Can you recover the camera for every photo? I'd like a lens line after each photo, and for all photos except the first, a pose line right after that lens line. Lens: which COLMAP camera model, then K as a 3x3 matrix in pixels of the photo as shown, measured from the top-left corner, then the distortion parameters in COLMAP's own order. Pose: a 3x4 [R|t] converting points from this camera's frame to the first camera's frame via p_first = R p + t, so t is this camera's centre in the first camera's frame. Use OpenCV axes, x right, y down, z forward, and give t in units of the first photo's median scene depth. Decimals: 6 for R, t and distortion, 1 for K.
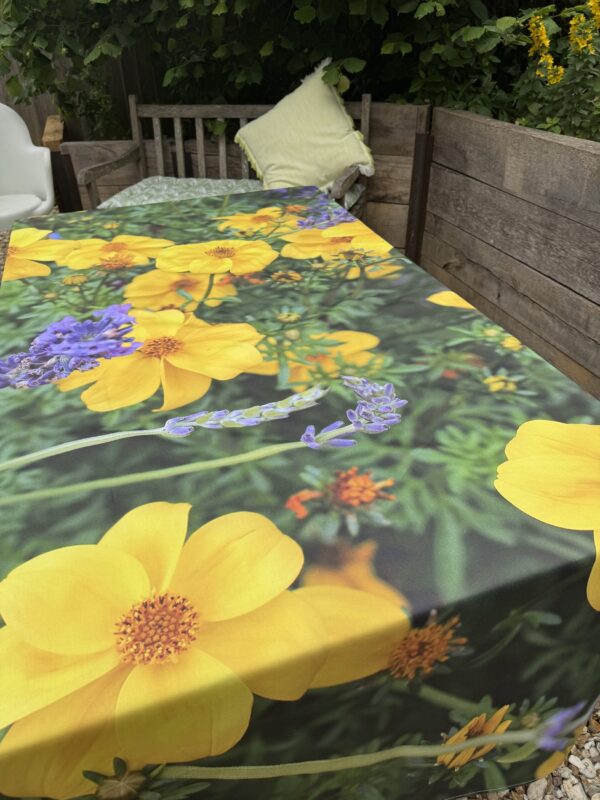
lens RADIAL K [[563.7, 0, 300.0], [0, 563.7, 400.0], [0, 0, 1]] dist [-0.013258, -0.007800]
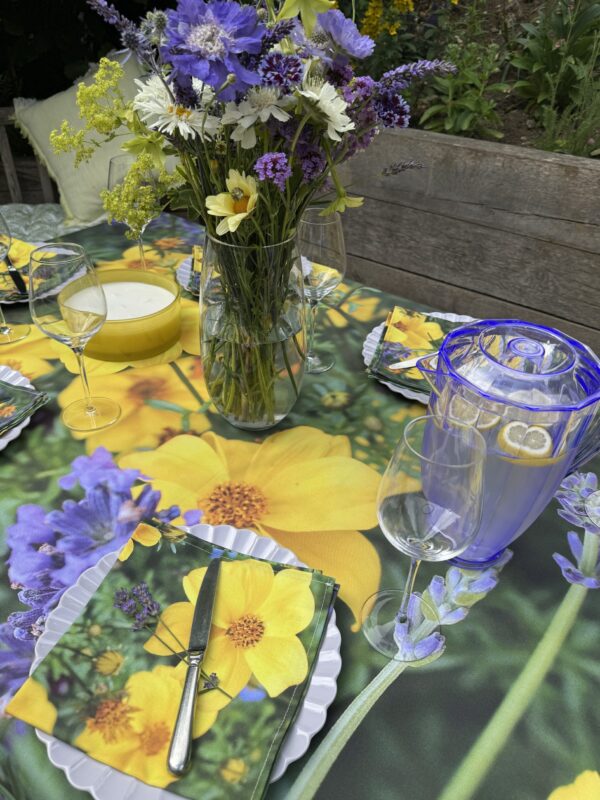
lens RADIAL K [[567.6, 0, 297.7], [0, 567.6, 397.6], [0, 0, 1]] dist [0.032540, -0.048683]
pose [[0.848275, -0.277313, 0.451140, -0.333171], [0.273243, 0.958963, 0.075691, -0.182534], [-0.453616, 0.059064, 0.889238, 0.289731]]
